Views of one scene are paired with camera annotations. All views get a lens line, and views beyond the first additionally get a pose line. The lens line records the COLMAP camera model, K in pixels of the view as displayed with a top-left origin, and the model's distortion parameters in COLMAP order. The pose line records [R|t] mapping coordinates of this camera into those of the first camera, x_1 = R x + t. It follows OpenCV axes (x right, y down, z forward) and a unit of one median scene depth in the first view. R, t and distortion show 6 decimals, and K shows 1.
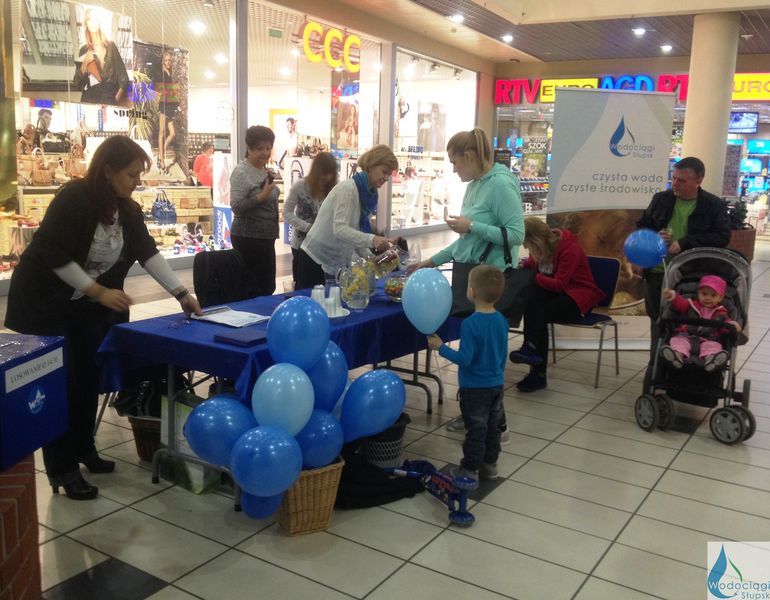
lens RADIAL K [[723.9, 0, 385.0], [0, 723.9, 300.0], [0, 0, 1]] dist [0.106756, -0.200838]
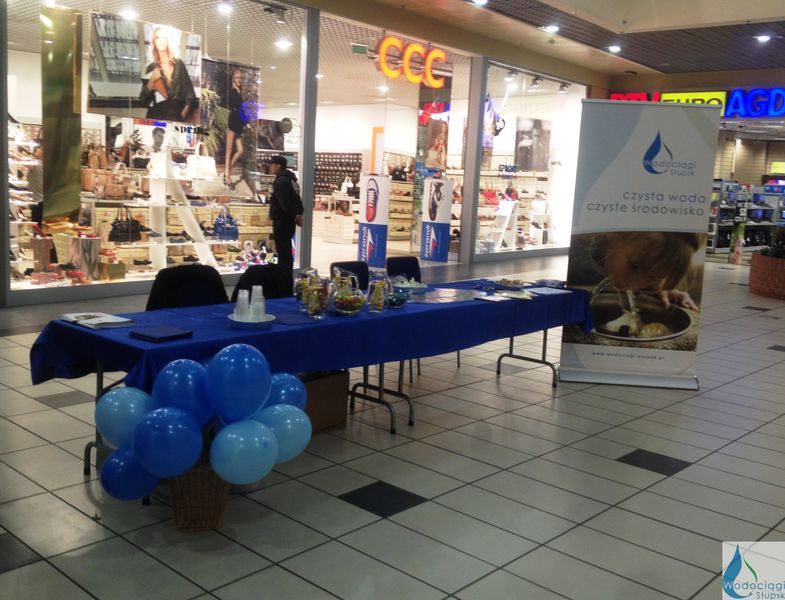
lens RADIAL K [[786.5, 0, 392.5], [0, 786.5, 300.0], [0, 0, 1]] dist [0.149735, -0.283044]
pose [[0.982844, 0.038581, -0.180361, 0.120111], [-0.046372, 0.998156, -0.039177, 0.010110], [0.178517, 0.046869, 0.982820, -0.020844]]
